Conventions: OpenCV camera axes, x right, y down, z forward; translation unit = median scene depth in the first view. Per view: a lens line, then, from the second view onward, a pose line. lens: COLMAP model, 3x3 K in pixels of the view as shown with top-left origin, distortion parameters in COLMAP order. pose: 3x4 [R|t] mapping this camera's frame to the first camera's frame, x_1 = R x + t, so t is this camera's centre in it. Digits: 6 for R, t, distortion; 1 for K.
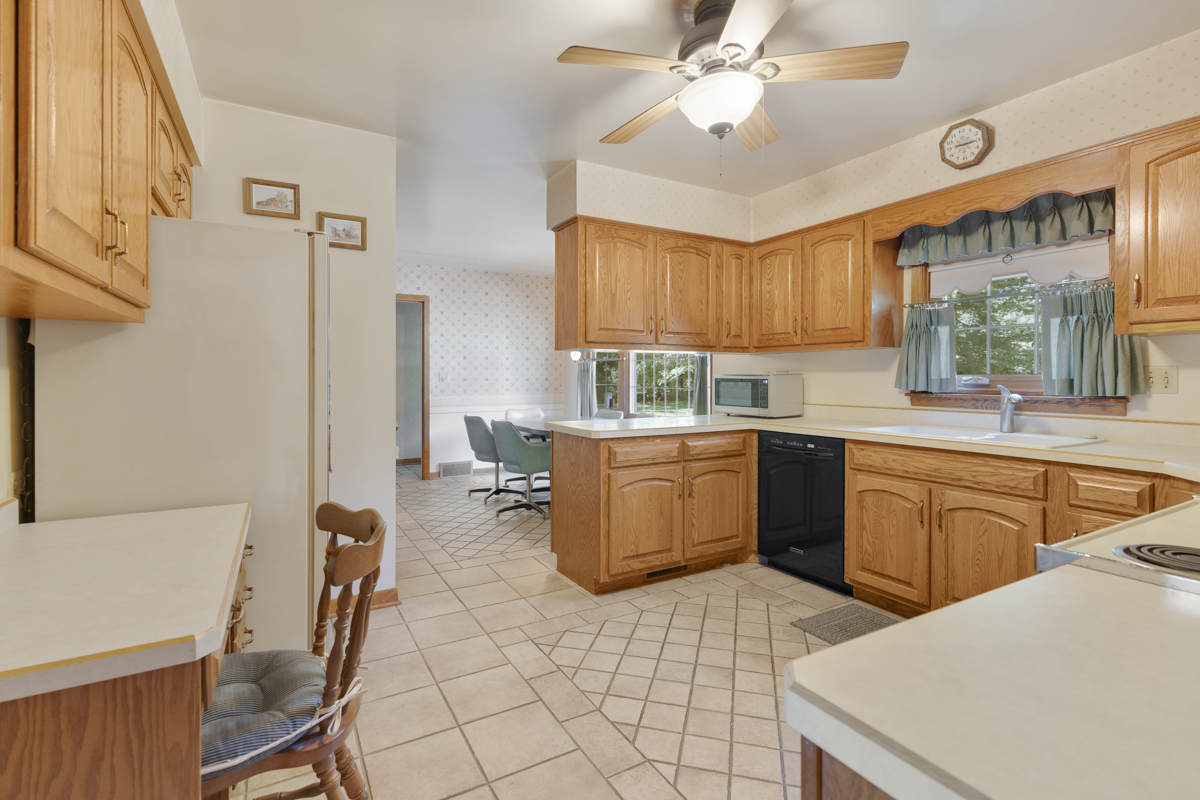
lens RADIAL K [[560.6, 0, 583.9], [0, 560.6, 379.8], [0, 0, 1]] dist [0.009883, 0.000136]
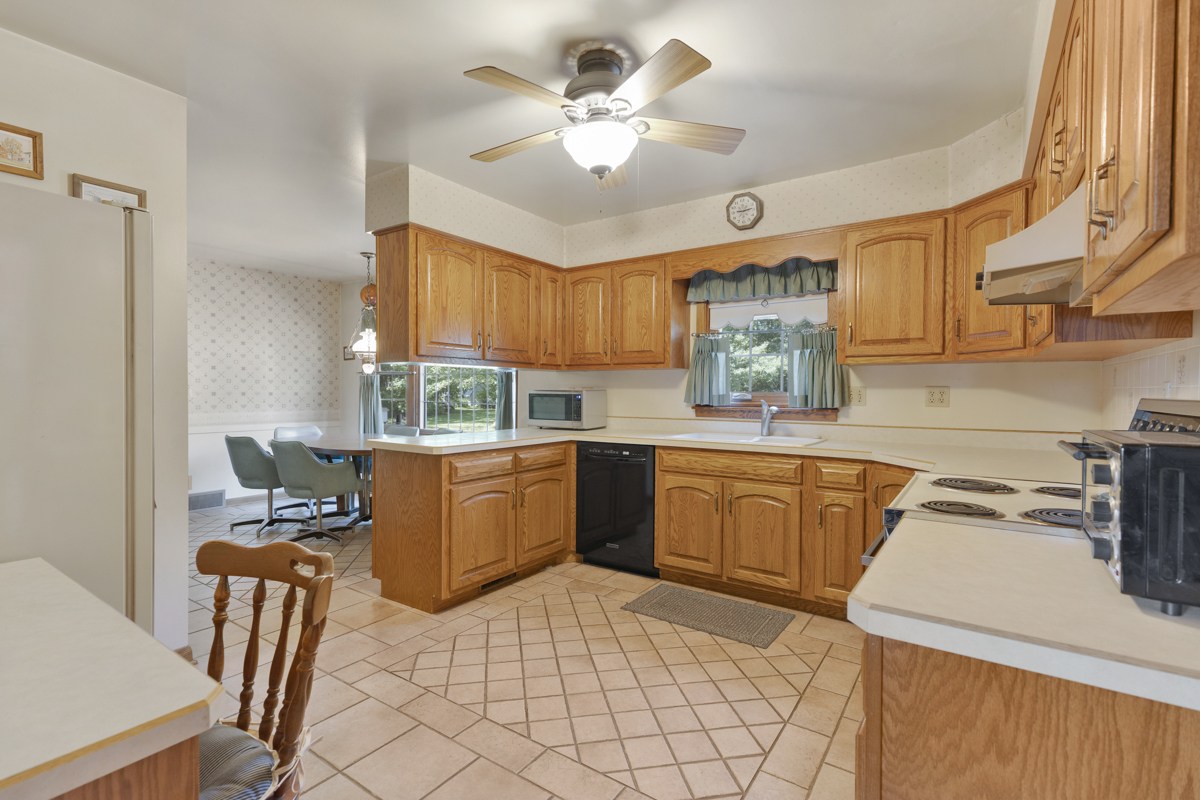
lens RADIAL K [[560.6, 0, 590.5], [0, 560.6, 401.5], [0, 0, 1]] dist [0.009883, 0.000136]
pose [[0.901858, -0.002084, 0.432028, -0.143954], [-0.003335, 0.999925, 0.011784, -0.000688], [-0.432020, -0.012069, 0.901783, 0.000305]]
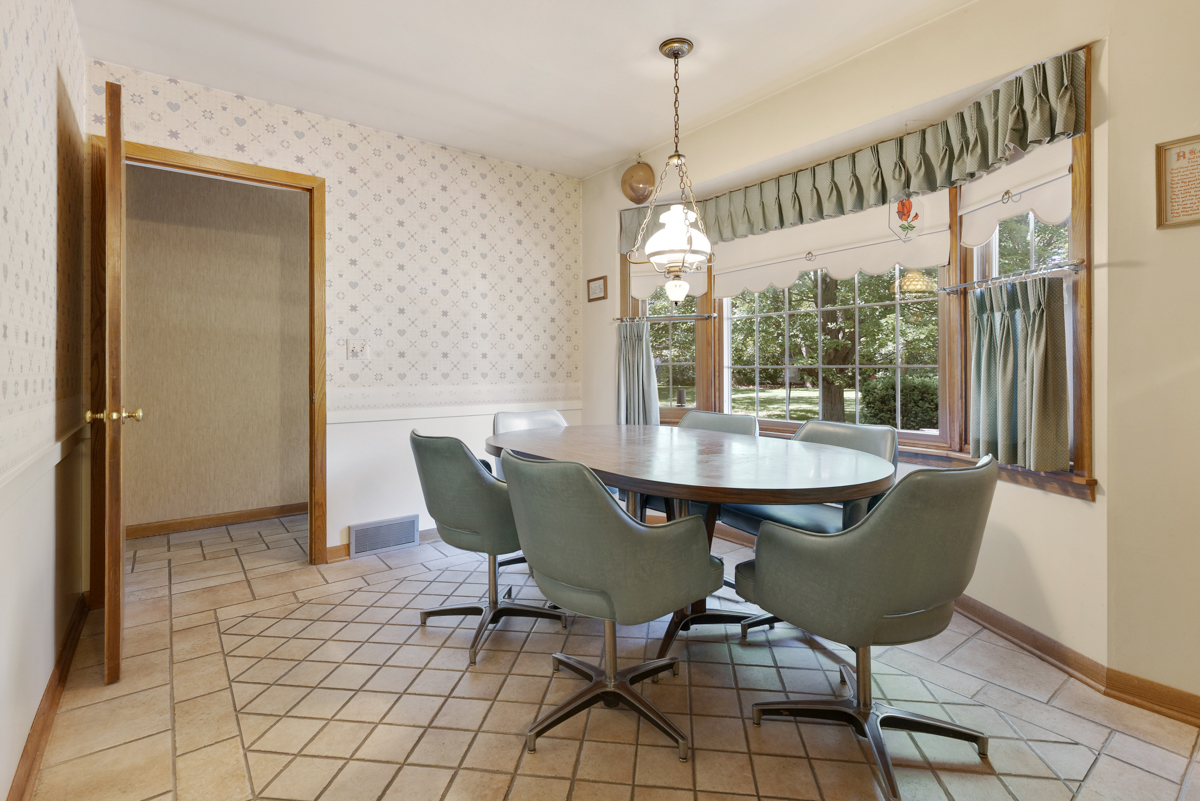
lens RADIAL K [[560.6, 0, 595.0], [0, 560.6, 372.1], [0, 0, 1]] dist [0.009883, 0.000136]
pose [[0.988274, -0.004396, 0.152629, -0.248038], [0.004967, 0.999982, -0.003362, 0.038273], [-0.152611, 0.004081, 0.988278, 1.000784]]
